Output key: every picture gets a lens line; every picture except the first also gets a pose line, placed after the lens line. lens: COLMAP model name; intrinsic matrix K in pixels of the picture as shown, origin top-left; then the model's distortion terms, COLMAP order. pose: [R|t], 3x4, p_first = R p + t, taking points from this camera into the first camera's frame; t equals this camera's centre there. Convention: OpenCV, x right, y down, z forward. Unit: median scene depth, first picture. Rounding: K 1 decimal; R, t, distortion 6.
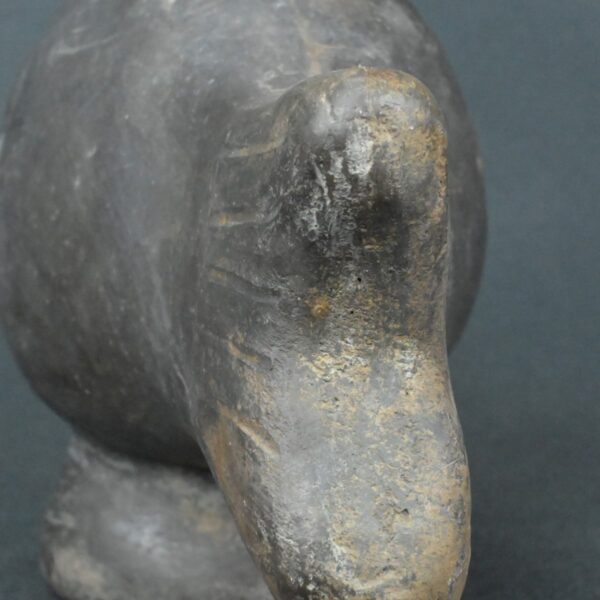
lens RADIAL K [[1927.2, 0, 300.0], [0, 1927.2, 300.0], [0, 0, 1]] dist [0.025480, -0.459649]
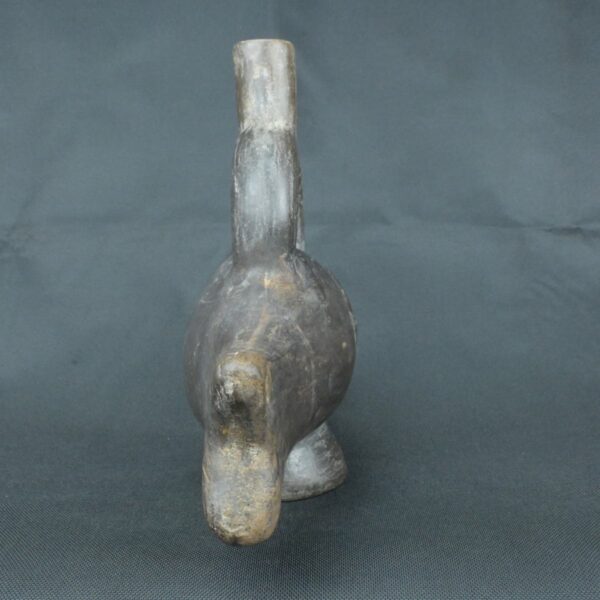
lens RADIAL K [[726.3, 0, 300.0], [0, 726.3, 300.0], [0, 0, 1]] dist [0.000990, 0.006823]
pose [[0.978768, 0.027349, -0.203141, 0.344925], [-0.022411, 0.999396, 0.026571, -0.231112], [0.203745, -0.021454, 0.978789, -0.057012]]
